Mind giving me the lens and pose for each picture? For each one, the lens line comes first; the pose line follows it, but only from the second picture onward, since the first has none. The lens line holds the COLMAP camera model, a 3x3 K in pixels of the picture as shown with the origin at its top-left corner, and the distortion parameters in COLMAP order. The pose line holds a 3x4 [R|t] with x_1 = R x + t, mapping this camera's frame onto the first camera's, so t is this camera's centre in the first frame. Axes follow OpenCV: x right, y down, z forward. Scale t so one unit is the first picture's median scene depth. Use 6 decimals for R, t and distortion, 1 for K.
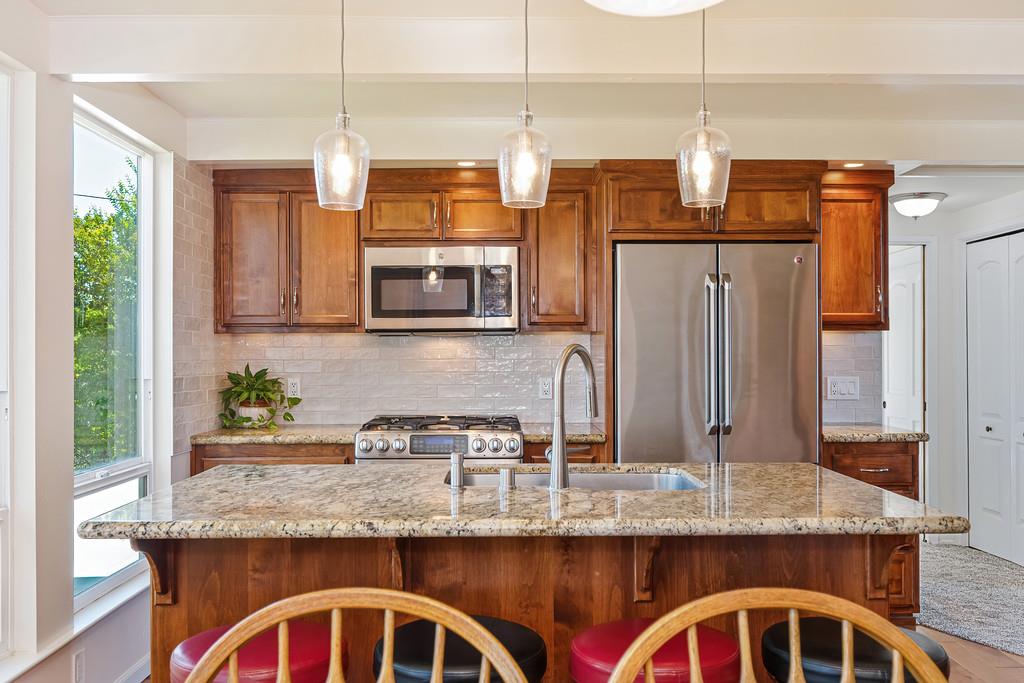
lens RADIAL K [[869.8, 0, 512.0], [0, 869.8, 341.5], [0, 0, 1]] dist [0.001168, -0.003881]
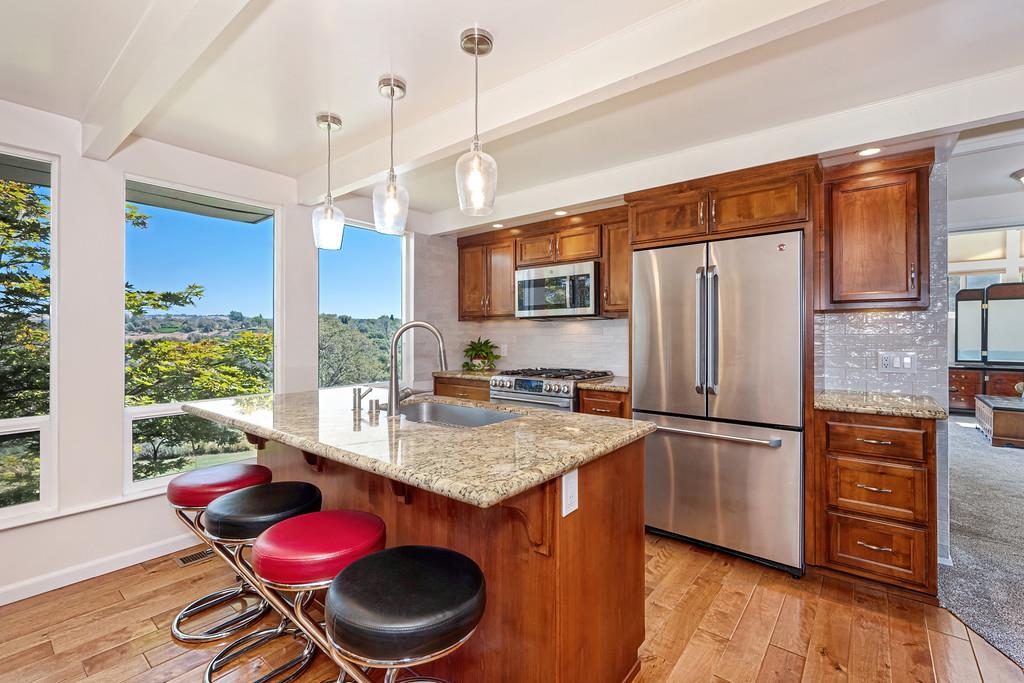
lens RADIAL K [[452.3, 0, 510.9], [0, 452.3, 330.0], [0, 0, 1]] dist [-0.000697, 0.000040]
pose [[0.766838, -0.005669, -0.641815, 0.413841], [0.003465, 0.999983, -0.004691, 0.015729], [0.641831, 0.001373, 0.766845, 0.297295]]
